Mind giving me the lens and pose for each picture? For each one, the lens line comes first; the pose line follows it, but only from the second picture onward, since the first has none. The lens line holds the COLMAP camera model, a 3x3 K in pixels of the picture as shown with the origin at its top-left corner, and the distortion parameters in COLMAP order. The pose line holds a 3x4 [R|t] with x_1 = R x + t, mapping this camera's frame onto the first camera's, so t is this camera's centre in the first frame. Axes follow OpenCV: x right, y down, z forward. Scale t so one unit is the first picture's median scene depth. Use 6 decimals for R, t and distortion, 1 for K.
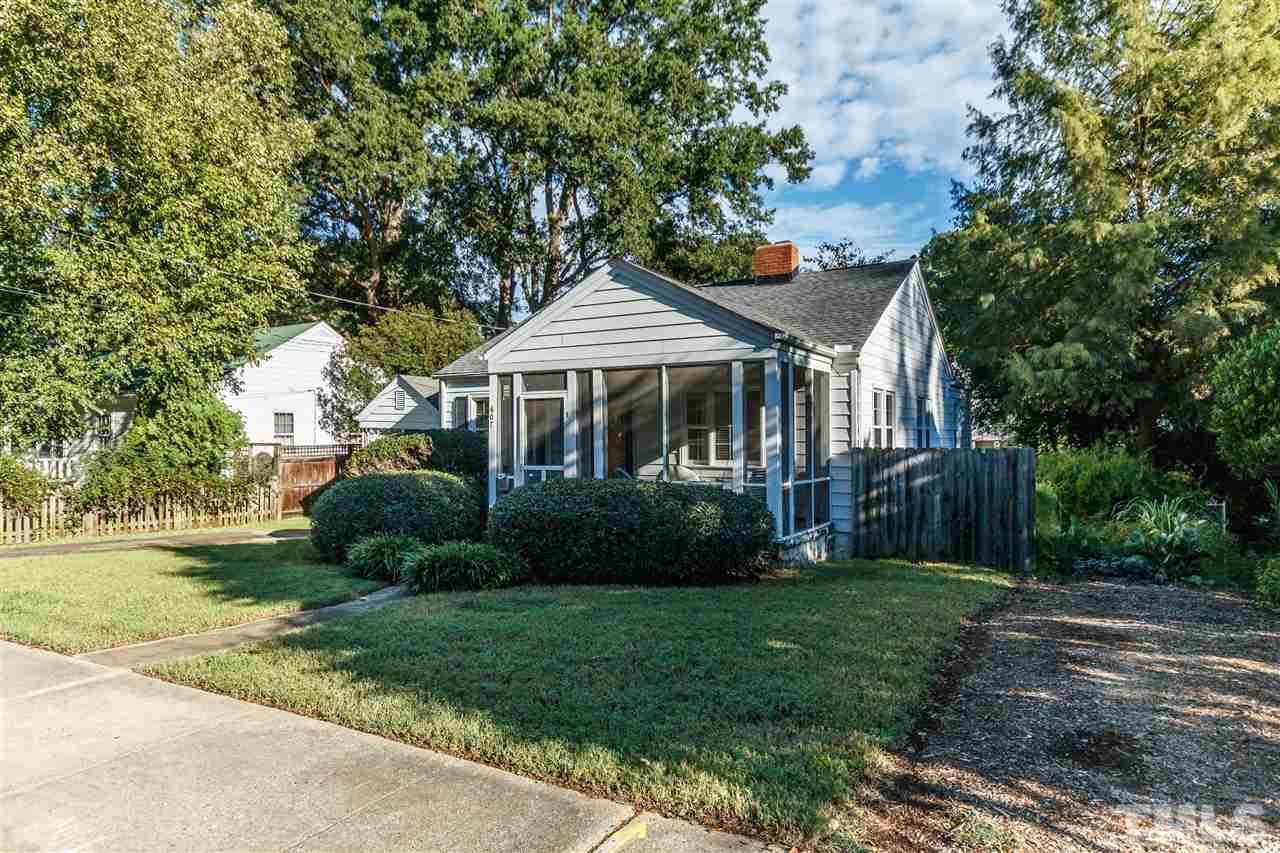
lens RADIAL K [[695.4, 0, 659.4], [0, 695.4, 385.9], [0, 0, 1]] dist [0.001067, -0.000043]
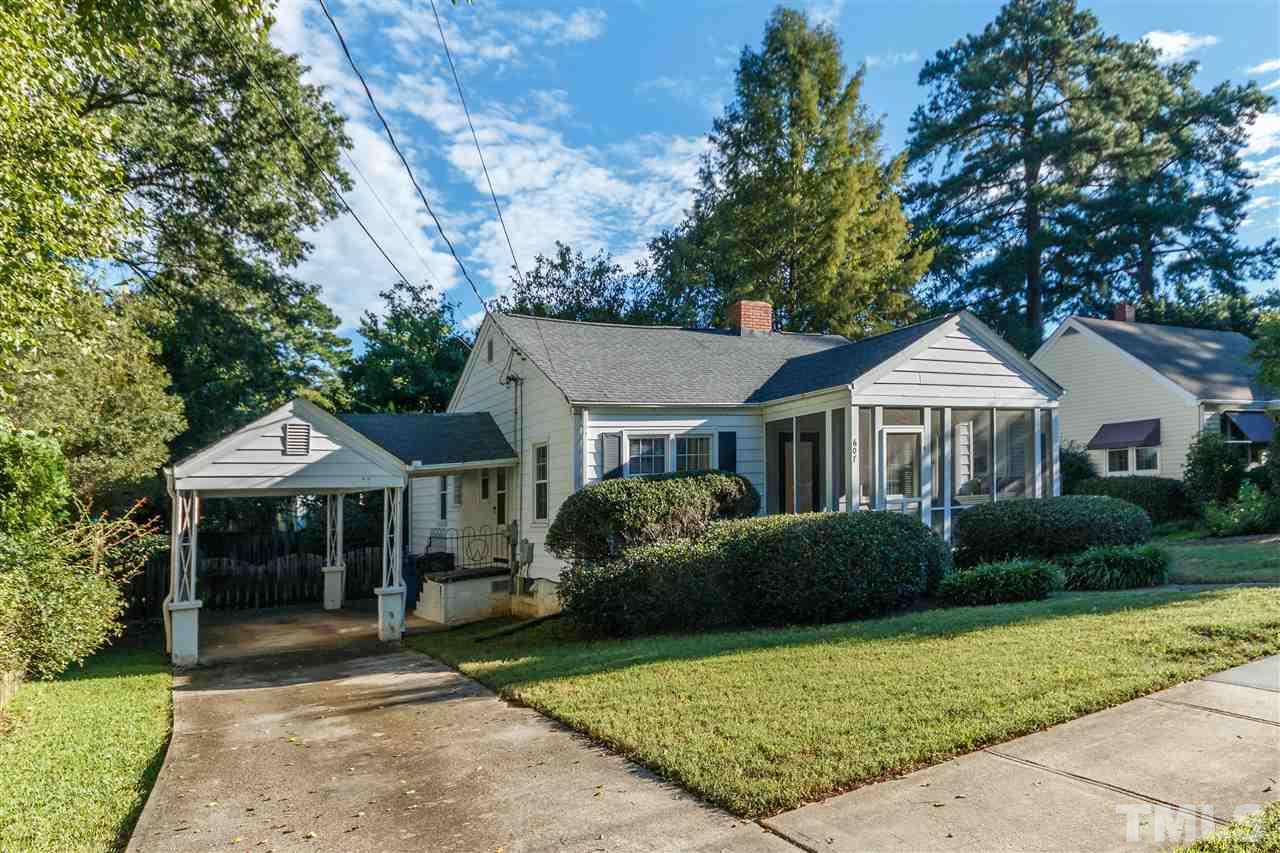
lens RADIAL K [[808.0, 0, 640.0], [0, 808.0, 426.5], [0, 0, 1]] dist [0.001704, -0.000103]
pose [[0.562204, 0.045050, 0.825771, -1.373142], [-0.008682, 0.998782, -0.048578, 0.070742], [-0.826953, 0.020142, 0.561910, 0.642034]]
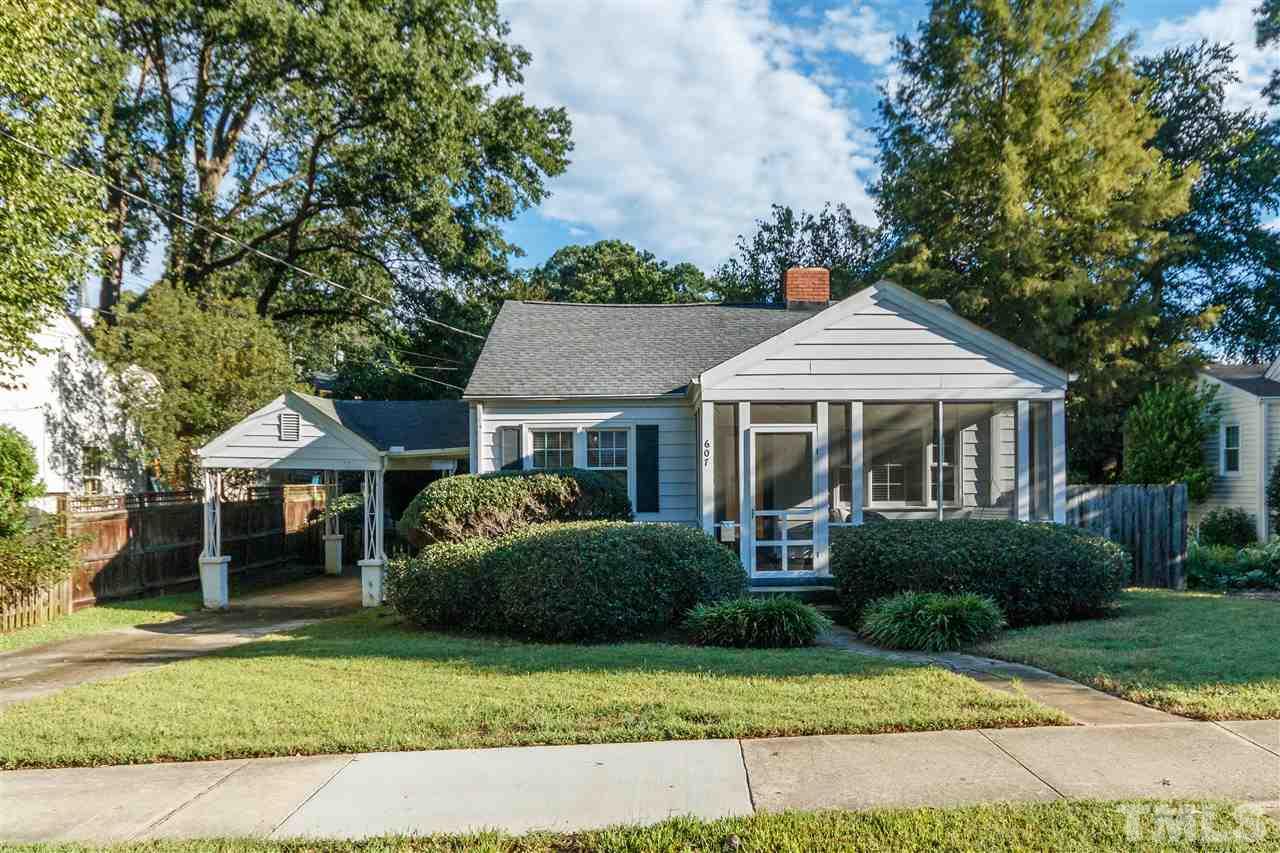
lens RADIAL K [[857.1, 0, 640.0], [0, 857.1, 426.5], [0, 0, 1]] dist [0.009289, 0.001032]
pose [[0.879764, 0.020552, 0.474966, -0.829570], [-0.026522, 0.999631, 0.005871, 0.009190], [-0.474670, -0.017762, 0.879984, 0.135056]]
